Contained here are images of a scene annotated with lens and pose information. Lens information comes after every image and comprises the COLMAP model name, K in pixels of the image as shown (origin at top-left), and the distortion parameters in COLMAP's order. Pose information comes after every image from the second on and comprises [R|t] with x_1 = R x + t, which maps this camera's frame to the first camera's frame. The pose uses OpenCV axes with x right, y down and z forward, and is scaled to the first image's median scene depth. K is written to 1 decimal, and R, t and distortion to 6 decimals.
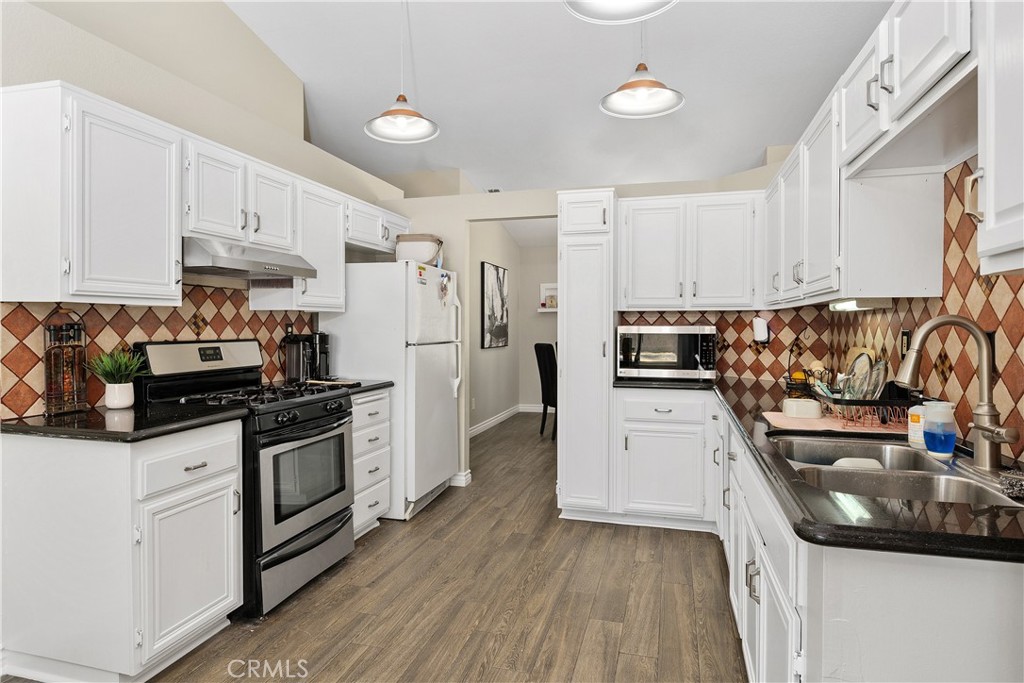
lens RADIAL K [[592.0, 0, 516.7], [0, 592.0, 334.9], [0, 0, 1]] dist [-0.006230, 0.000861]
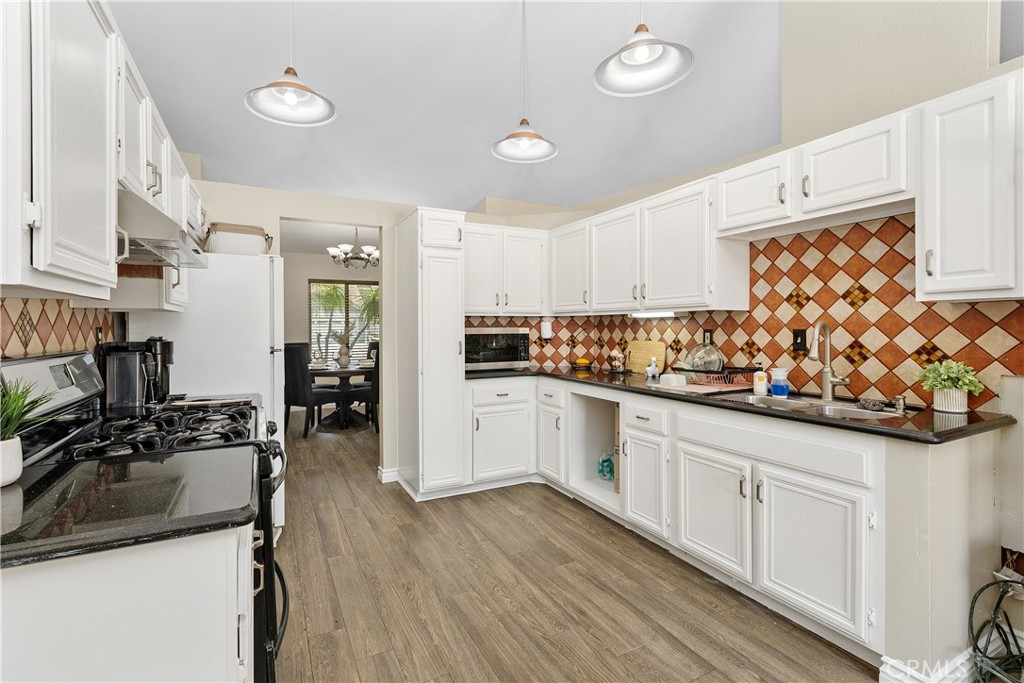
lens RADIAL K [[470.8, 0, 522.5], [0, 470.8, 335.2], [0, 0, 1]] dist [0.006497, -0.001364]
pose [[0.719912, -0.016076, 0.693879, -0.495730], [0.015958, 0.999851, 0.006608, -0.006378], [-0.693882, 0.006316, 0.720061, 0.285453]]
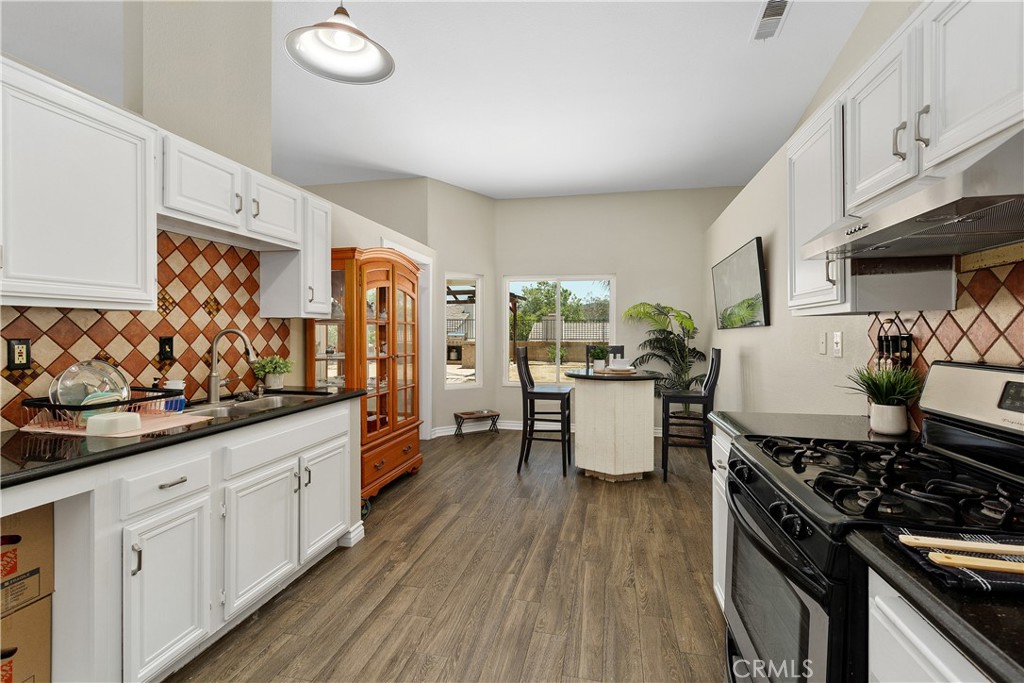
lens RADIAL K [[470.8, 0, 502.3], [0, 470.8, 334.7], [0, 0, 1]] dist [0.006497, -0.001364]
pose [[-0.999479, -0.002116, -0.032194, -0.079321], [-0.002856, 0.999732, 0.022970, -0.025823], [0.032136, 0.023050, -0.999218, 1.324615]]
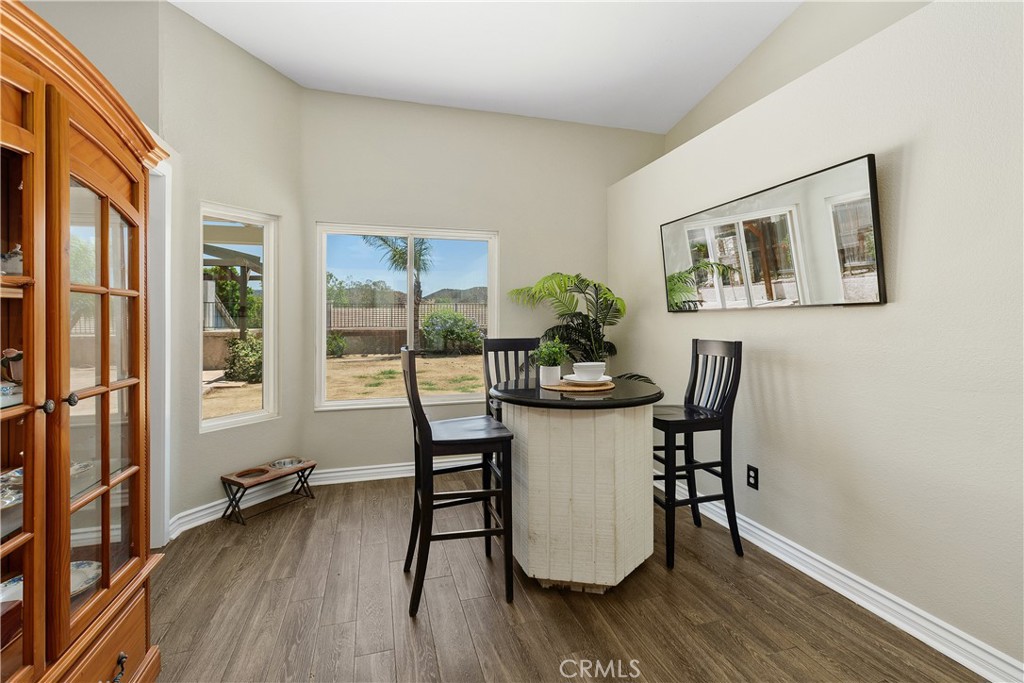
lens RADIAL K [[470.8, 0, 507.0], [0, 470.8, 312.8], [0, 0, 1]] dist [0.006497, -0.001364]
pose [[-0.854445, -0.001365, -0.519540, 0.057504], [-0.003598, 0.999988, 0.003291, -0.010120], [0.519529, 0.004681, -0.854440, 0.569932]]
